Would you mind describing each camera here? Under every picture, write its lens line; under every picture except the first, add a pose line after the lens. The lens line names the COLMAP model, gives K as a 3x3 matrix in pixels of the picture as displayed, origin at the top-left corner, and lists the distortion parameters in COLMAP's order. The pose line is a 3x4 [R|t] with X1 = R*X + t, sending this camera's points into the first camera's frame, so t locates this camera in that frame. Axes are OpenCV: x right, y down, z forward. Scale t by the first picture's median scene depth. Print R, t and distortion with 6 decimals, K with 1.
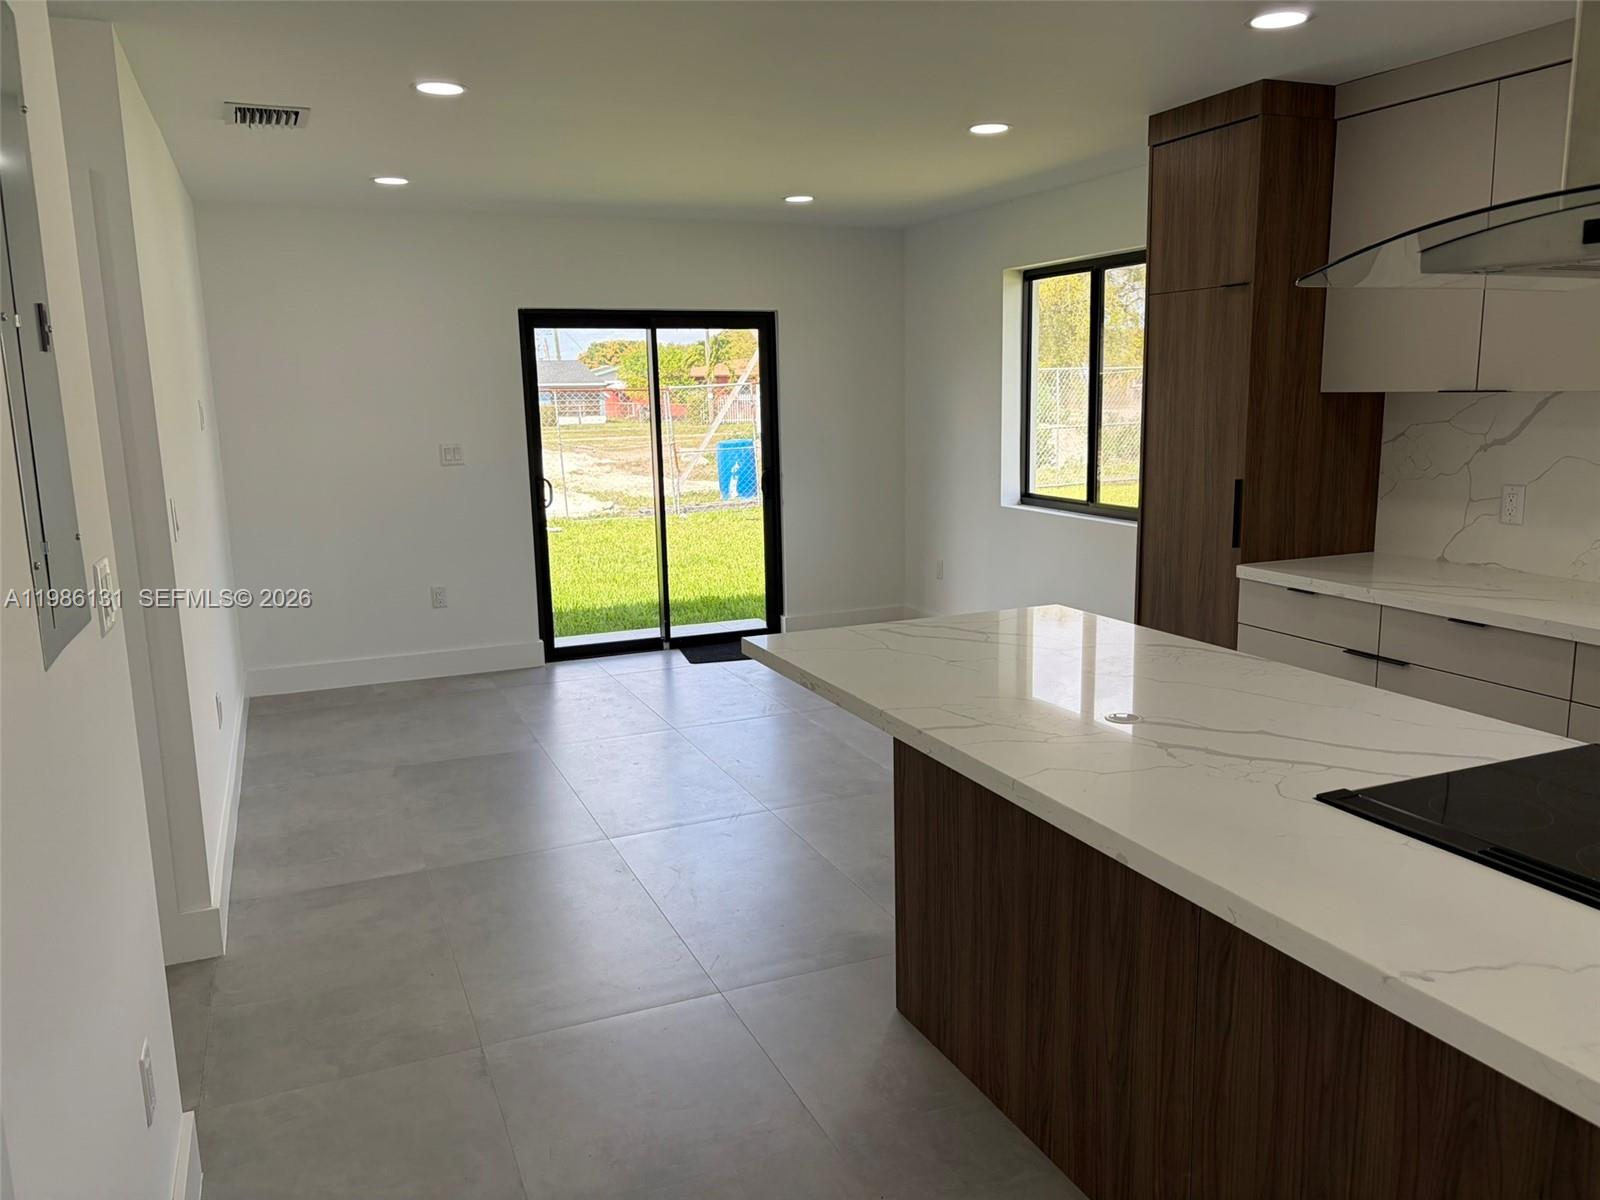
lens RADIAL K [[1208.3, 0, 814.2], [0, 1208.3, 609.7], [0, 0, 1]] dist [0.046620, -0.052836]
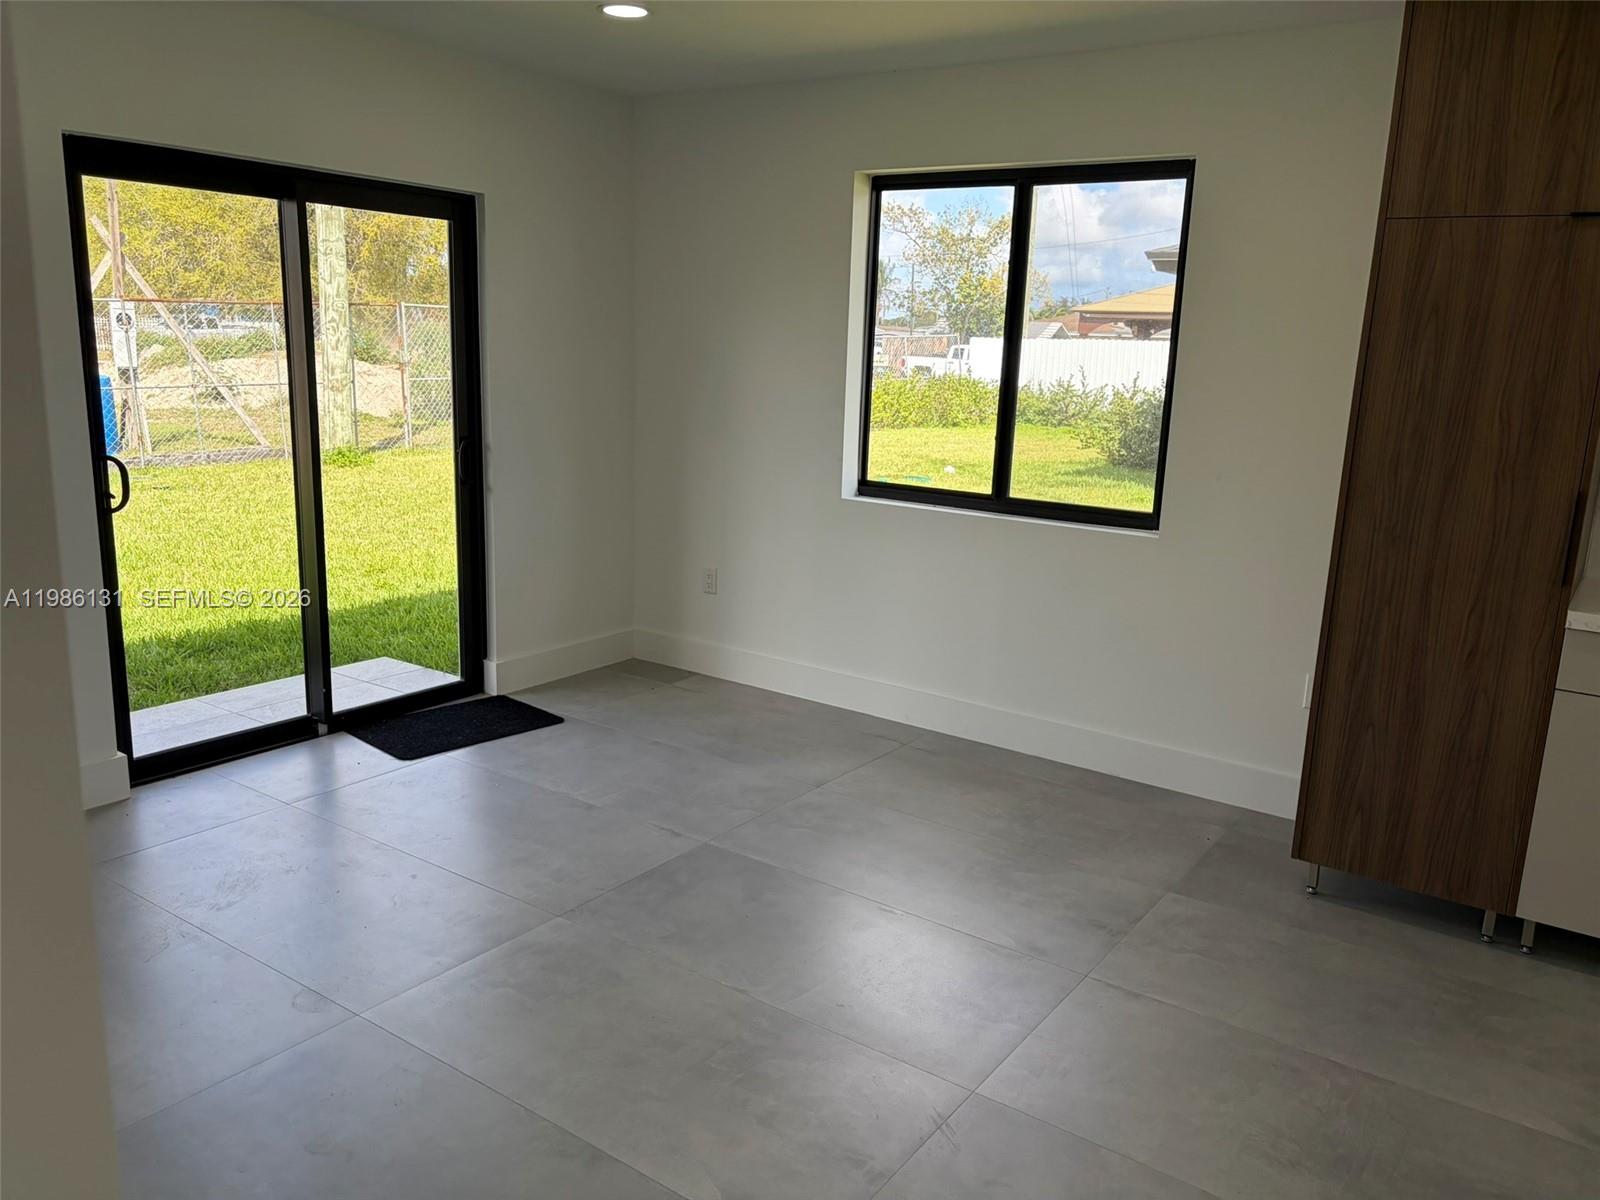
lens RADIAL K [[1208.3, 0, 795.5], [0, 1208.3, 621.5], [0, 0, 1]] dist [0.046620, -0.052836]
pose [[0.854122, -0.070262, 0.515305, -0.395319], [0.042366, 0.996939, 0.065710, -0.093940], [-0.518344, -0.034293, 0.854484, 0.591884]]
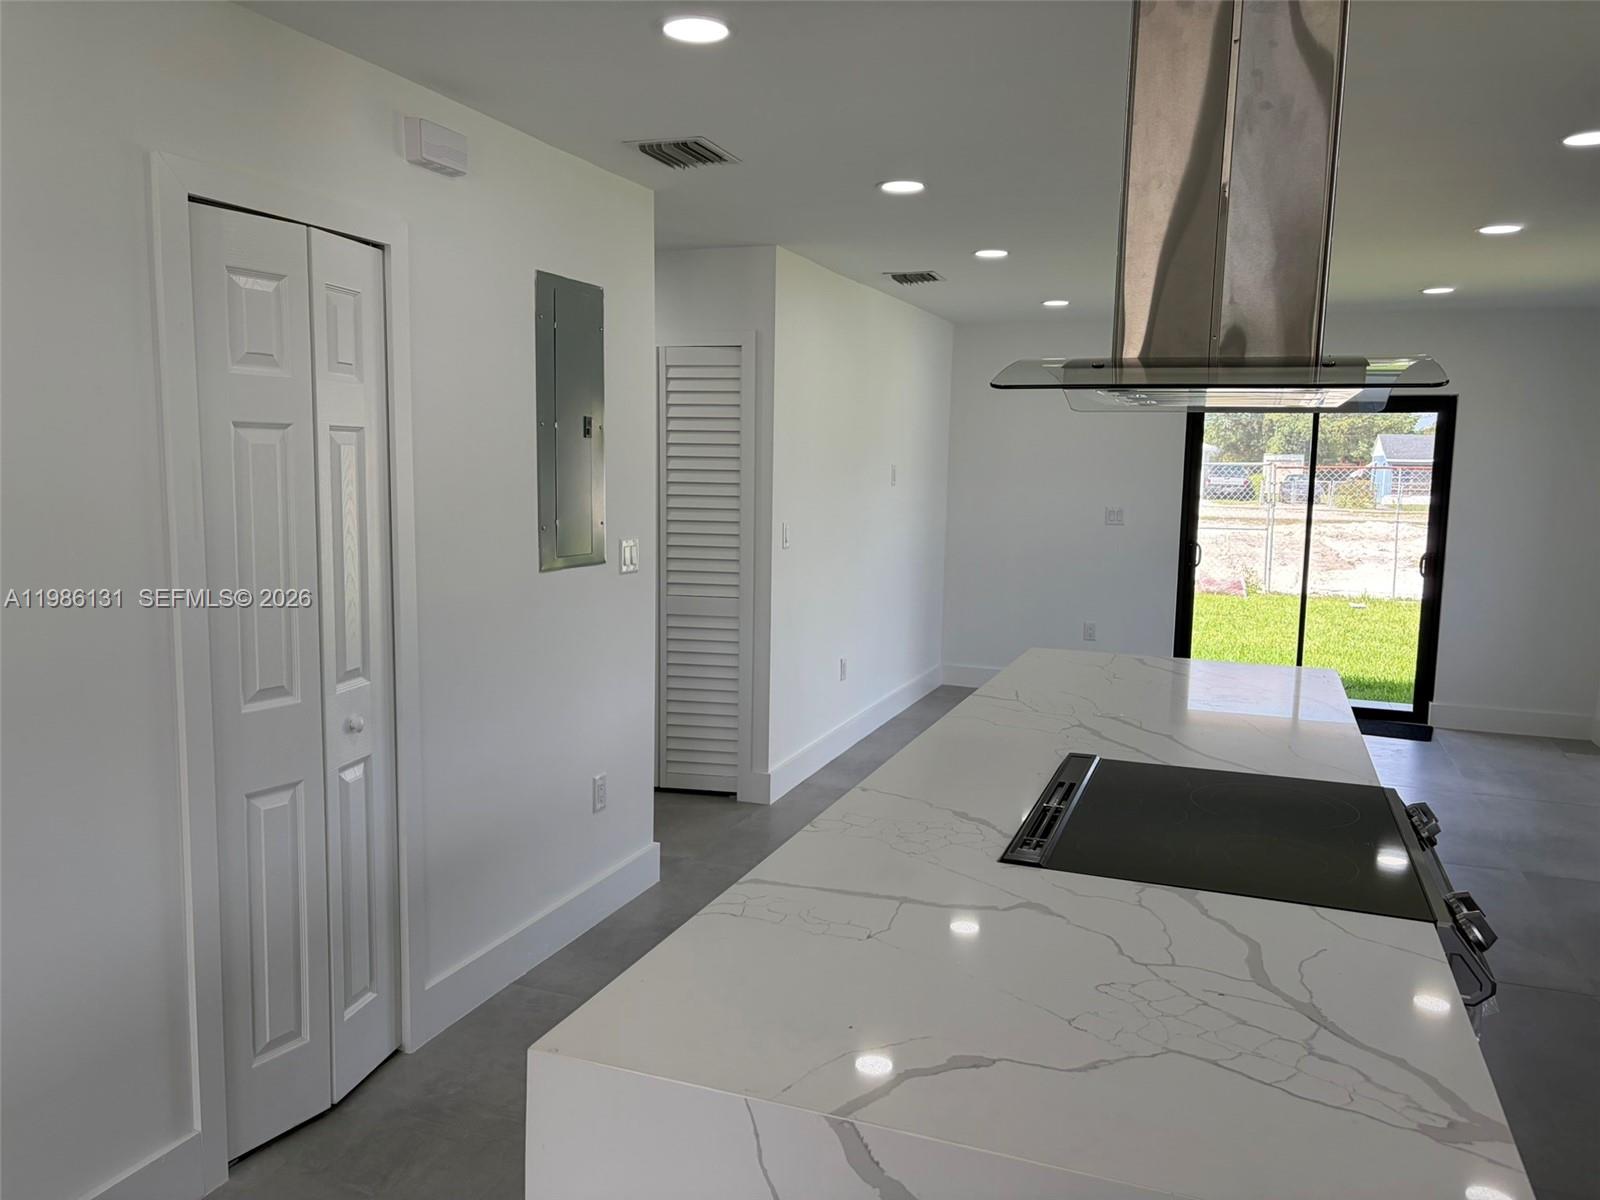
lens RADIAL K [[1208.3, 0, 793.4], [0, 1208.3, 599.3], [0, 0, 1]] dist [0.046620, -0.052836]
pose [[0.713638, 0.111555, -0.691575, 0.486261], [-0.156348, 0.987700, -0.002015, 0.010324], [0.682844, 0.109564, 0.722302, -0.126947]]
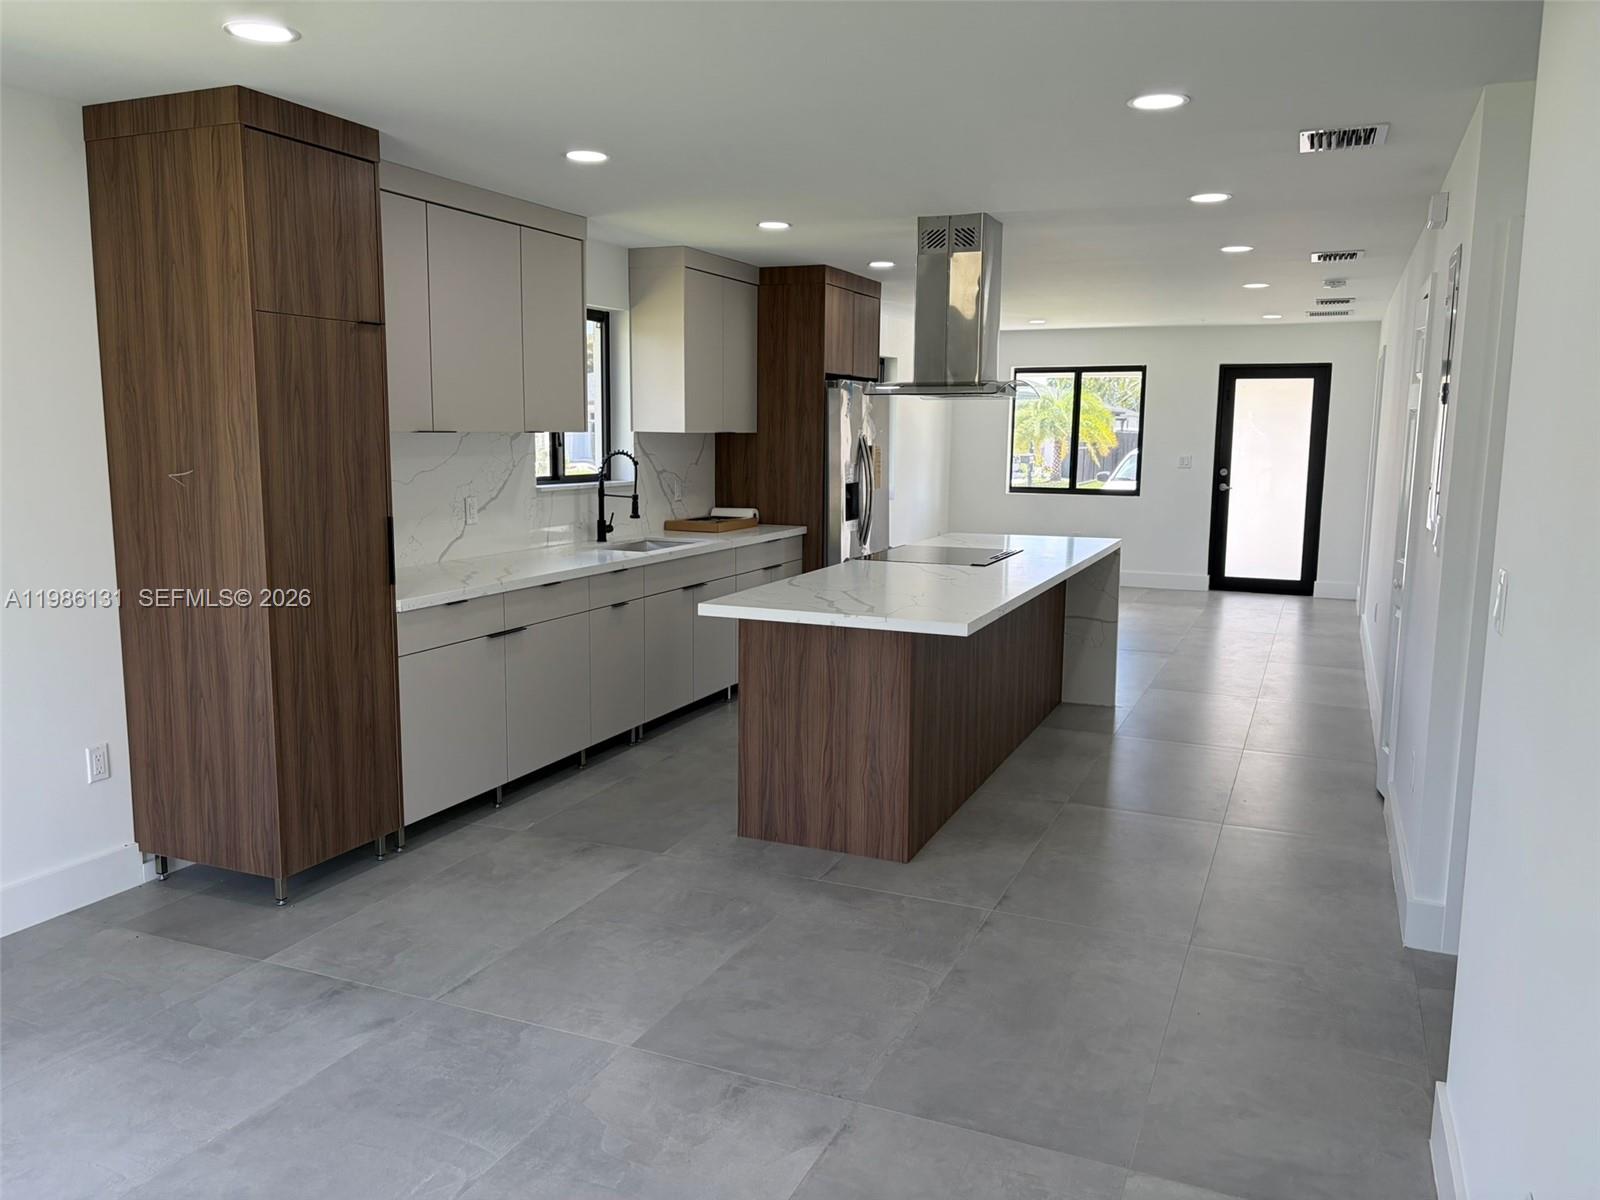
lens RADIAL K [[1208.3, 0, 807.6], [0, 1208.3, 603.0], [0, 0, 1]] dist [0.046620, -0.052836]
pose [[-0.688931, -0.093396, 0.718784, -0.587466], [0.135247, 0.957684, 0.254067, -0.235058], [-0.712097, 0.272249, -0.647147, 1.348647]]
